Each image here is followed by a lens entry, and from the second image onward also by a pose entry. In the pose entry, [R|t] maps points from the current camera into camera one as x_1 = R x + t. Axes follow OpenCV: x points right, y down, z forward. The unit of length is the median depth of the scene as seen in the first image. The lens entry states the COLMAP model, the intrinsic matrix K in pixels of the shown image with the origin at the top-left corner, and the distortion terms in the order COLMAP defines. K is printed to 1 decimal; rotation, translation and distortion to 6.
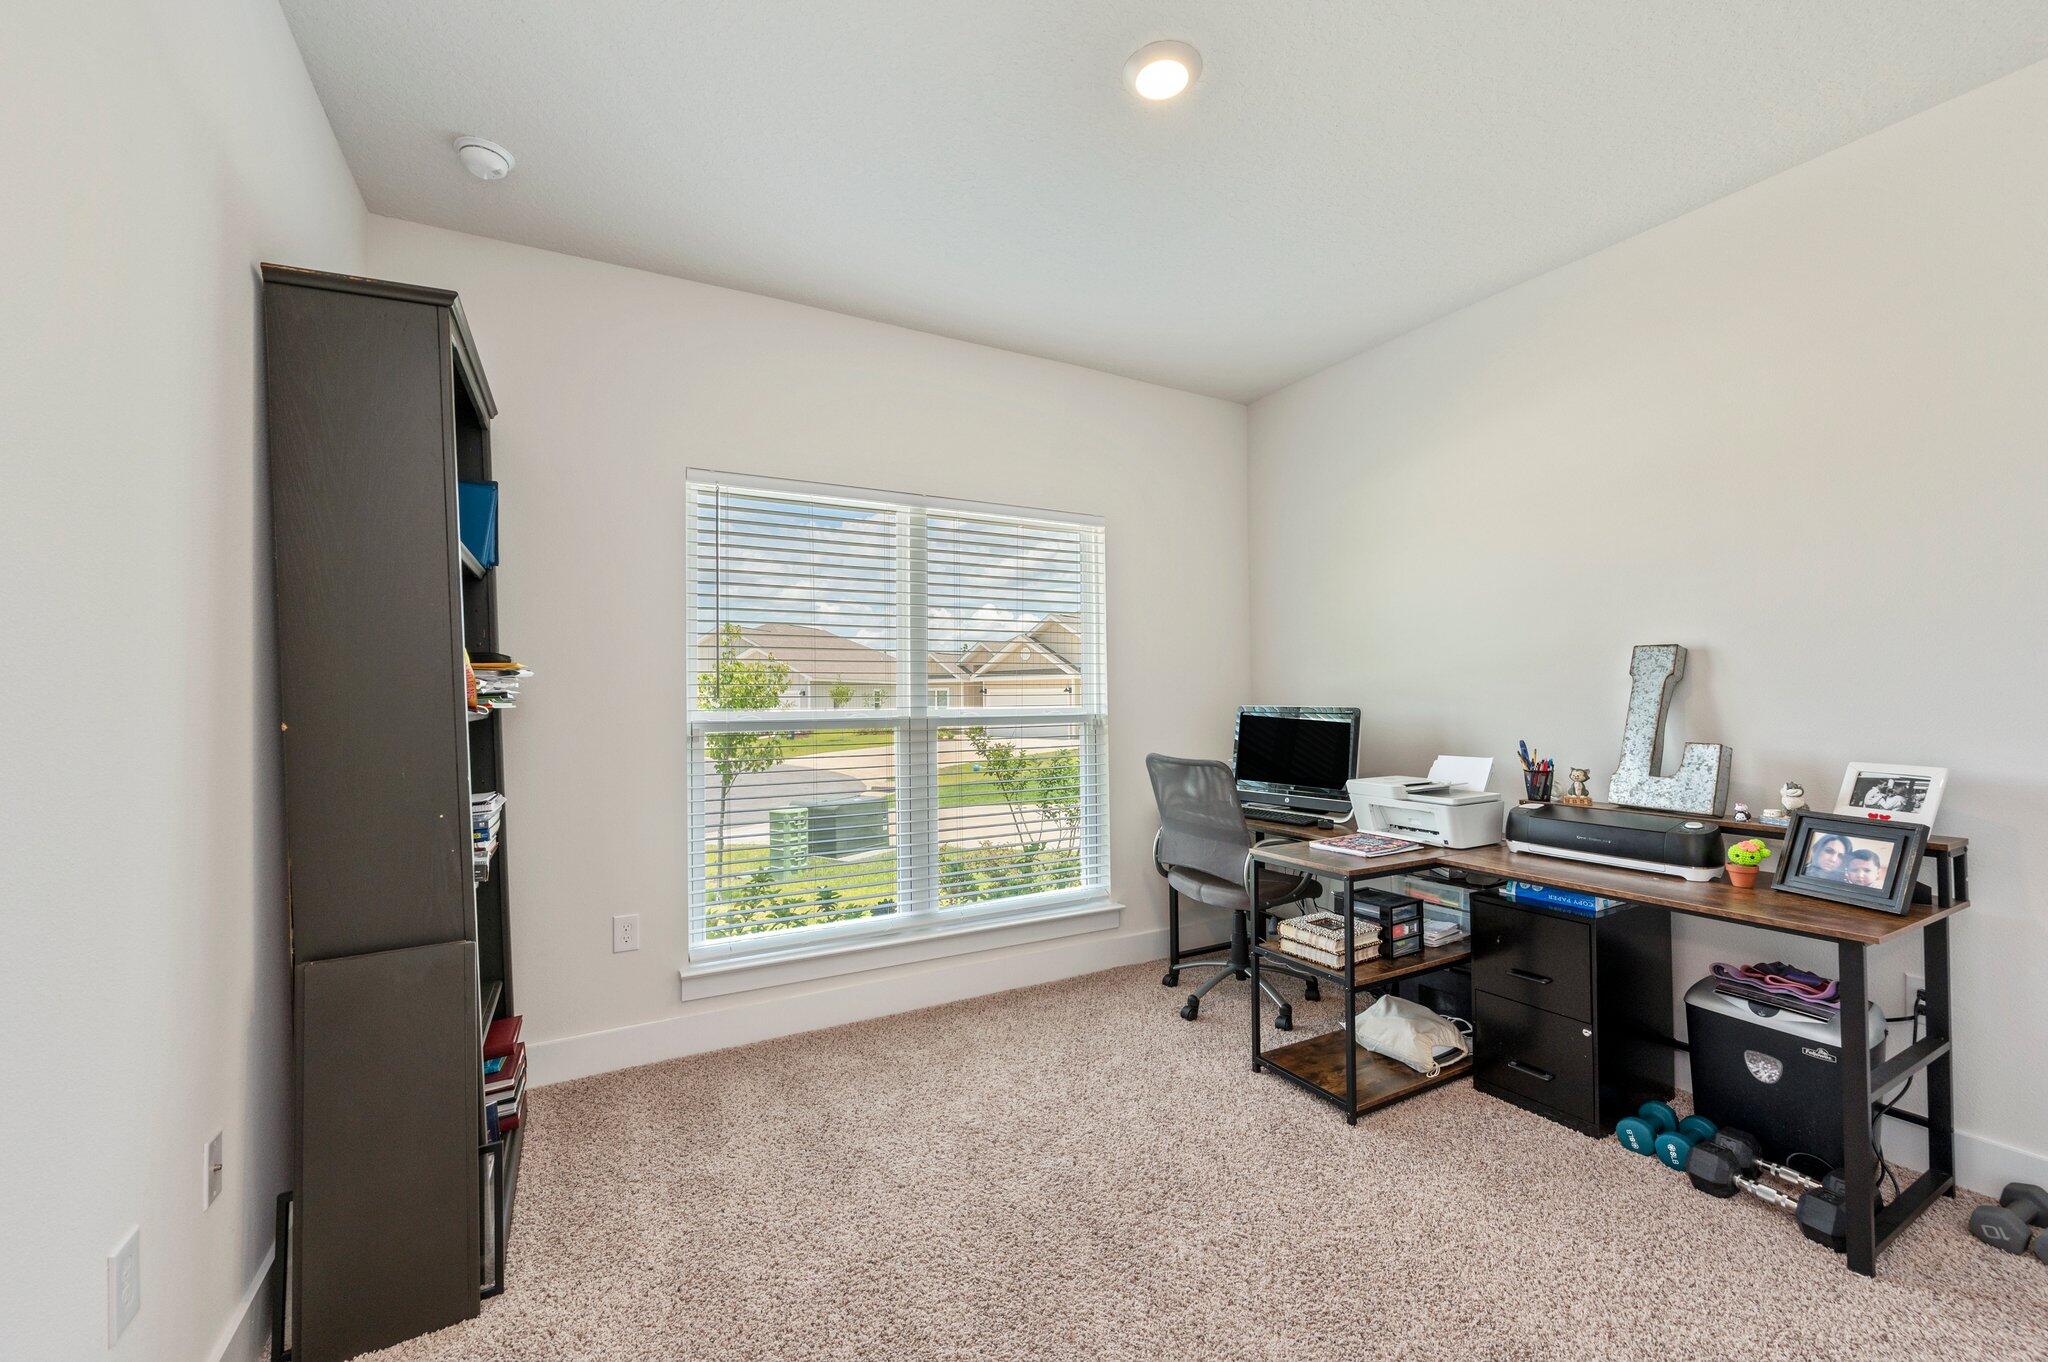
lens RADIAL K [[834.7, 0, 1028.4], [0, 834.7, 673.0], [0, 0, 1]] dist [-0.003767, -0.000363]
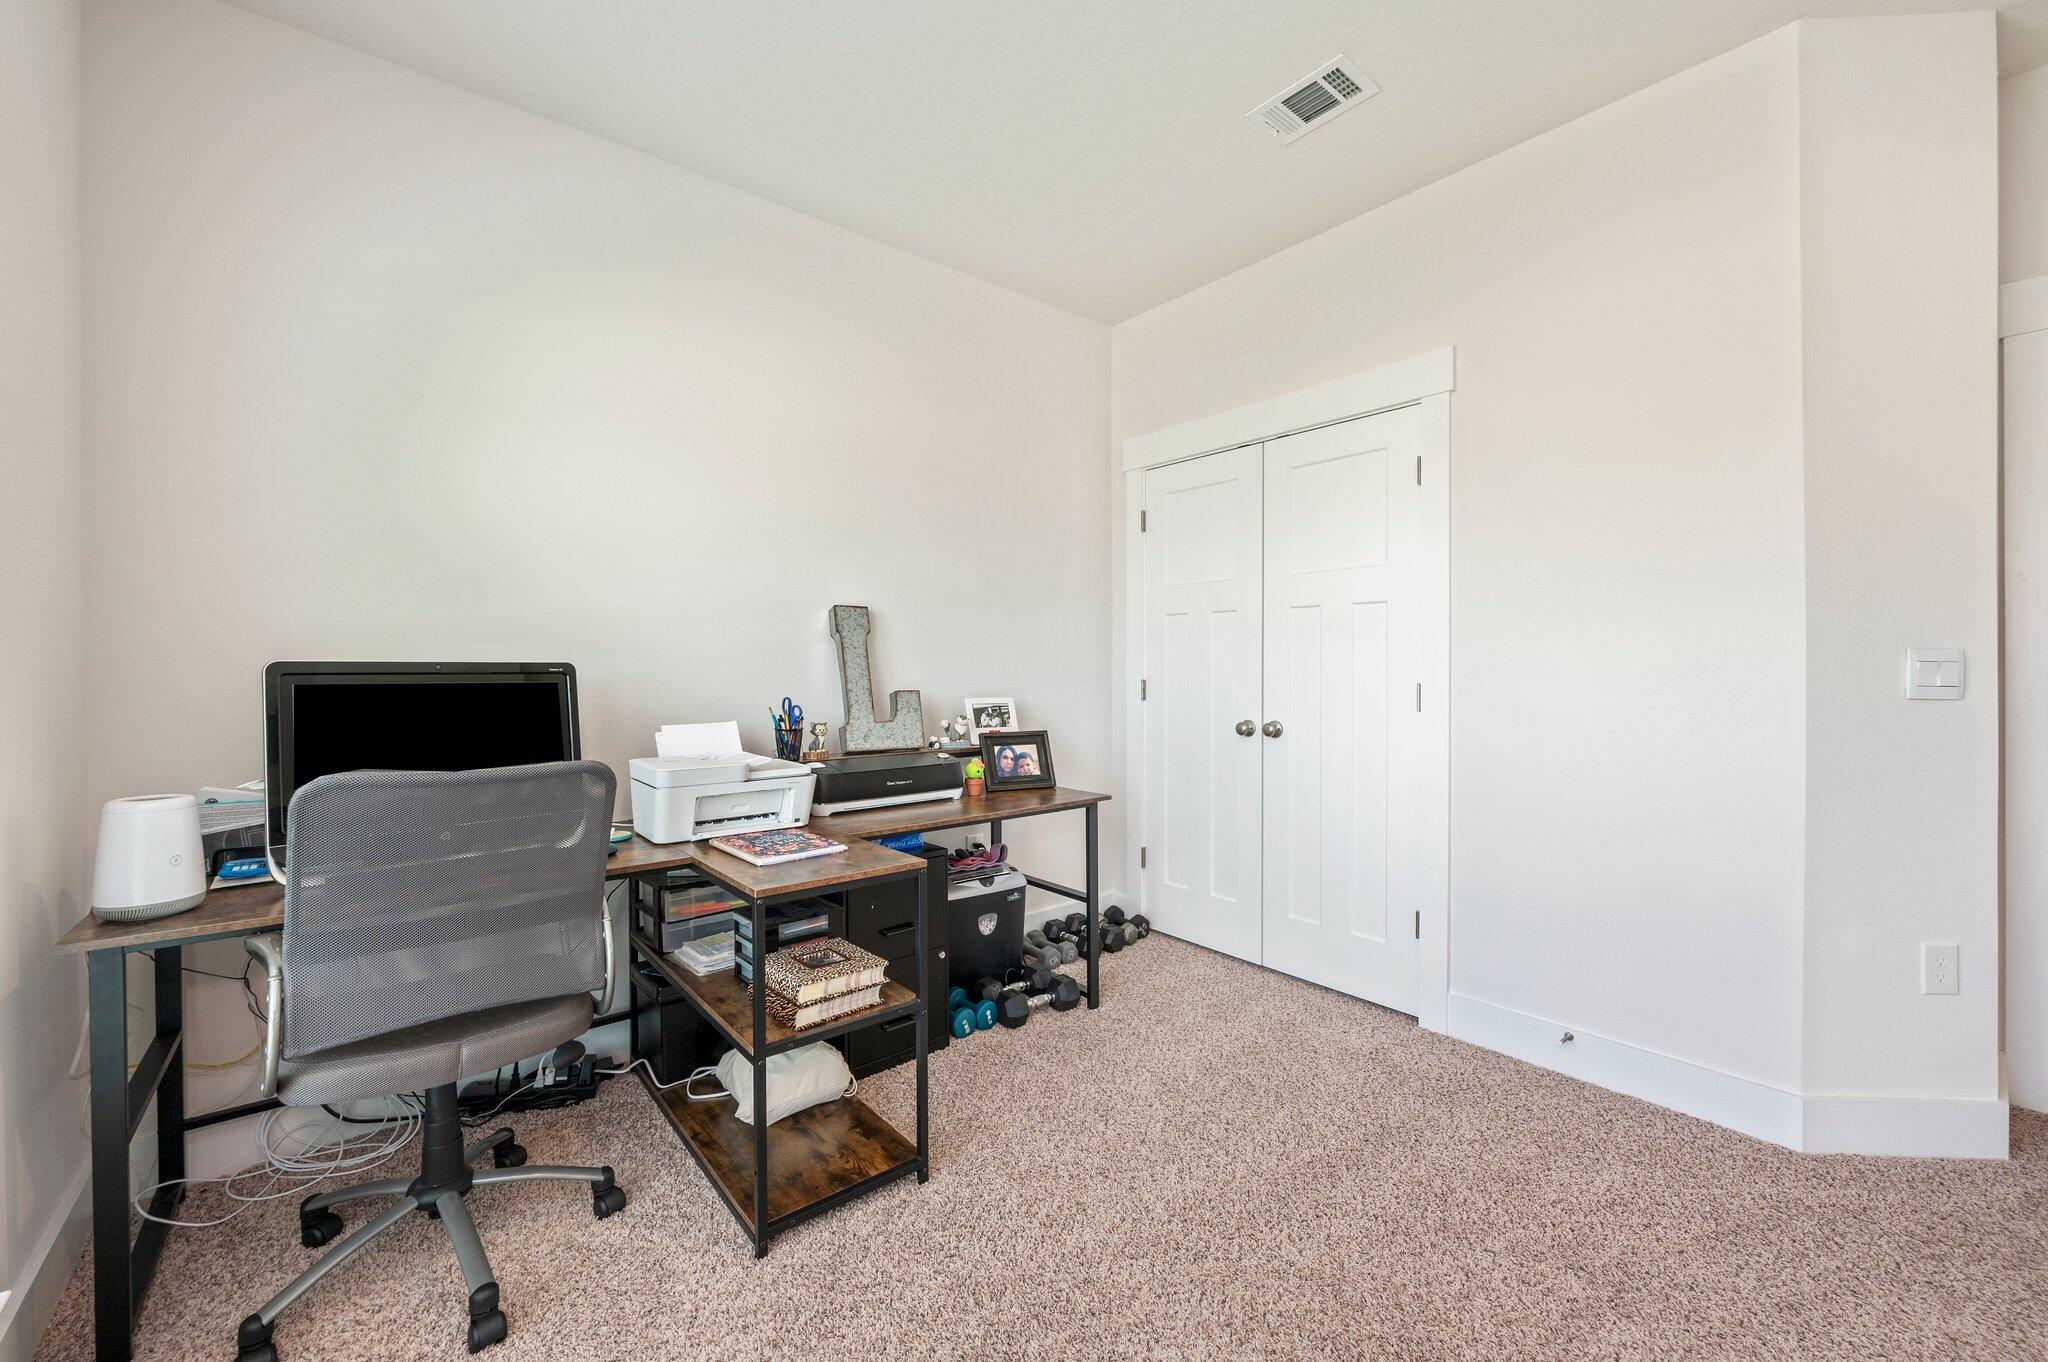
lens RADIAL K [[834.7, 0, 1028.4], [0, 834.7, 673.0], [0, 0, 1]] dist [-0.003767, -0.000363]
pose [[-0.200874, 0.004026, 0.979609, -0.463868], [-0.020175, 0.999762, -0.008246, 0.075079], [-0.979409, -0.021420, -0.200745, 1.216930]]
